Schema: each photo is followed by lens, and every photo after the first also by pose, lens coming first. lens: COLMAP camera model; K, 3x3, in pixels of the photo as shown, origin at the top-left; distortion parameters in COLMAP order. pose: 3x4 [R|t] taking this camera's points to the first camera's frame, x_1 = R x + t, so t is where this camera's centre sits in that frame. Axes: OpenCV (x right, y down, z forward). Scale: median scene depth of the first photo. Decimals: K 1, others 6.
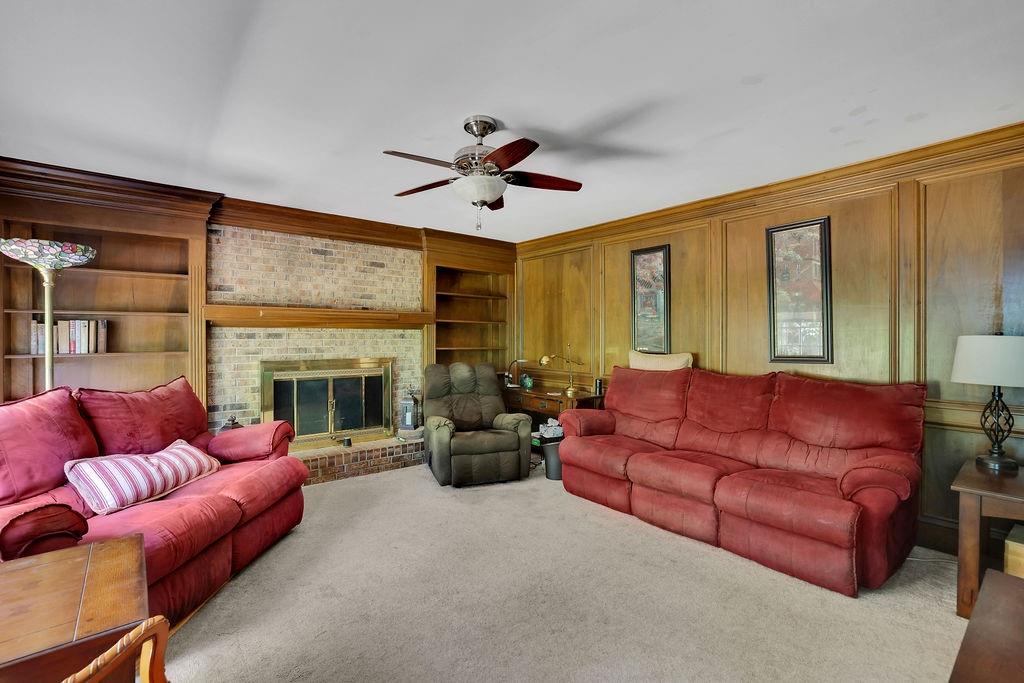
lens RADIAL K [[462.9, 0, 509.4], [0, 462.9, 329.6], [0, 0, 1]] dist [-0.000683, 0.000280]
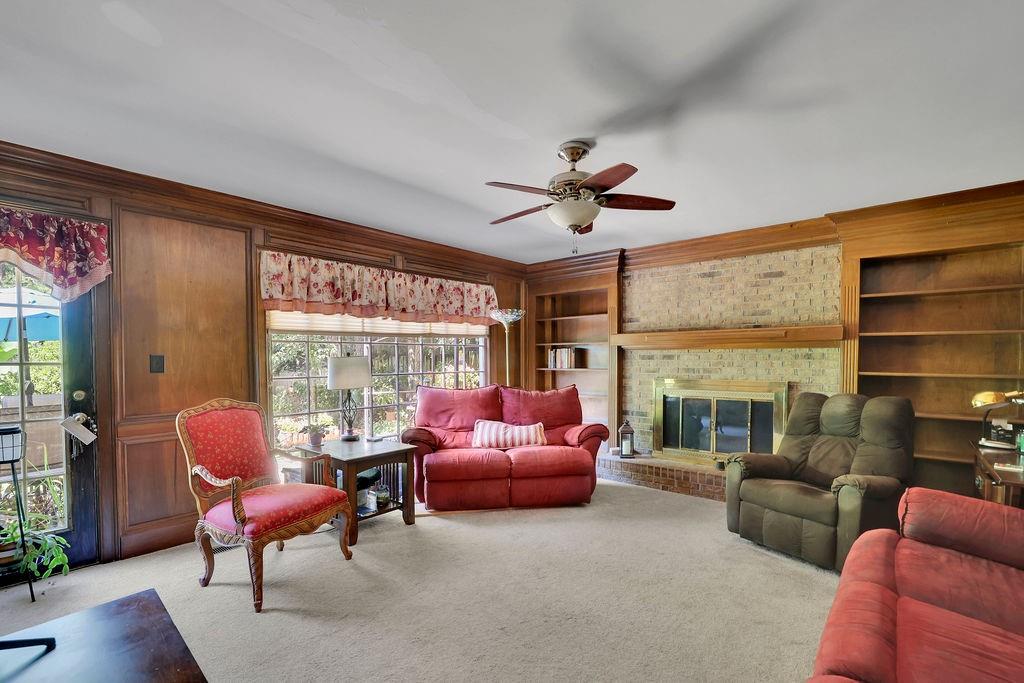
lens RADIAL K [[475.3, 0, 512.6], [0, 475.3, 363.9], [0, 0, 1]] dist [-0.000753, 0.000076]
pose [[0.177235, 0.009694, -0.984121, 0.554711], [0.018062, 0.999751, 0.013101, 0.007794], [0.984003, -0.020097, 0.177015, 0.389464]]
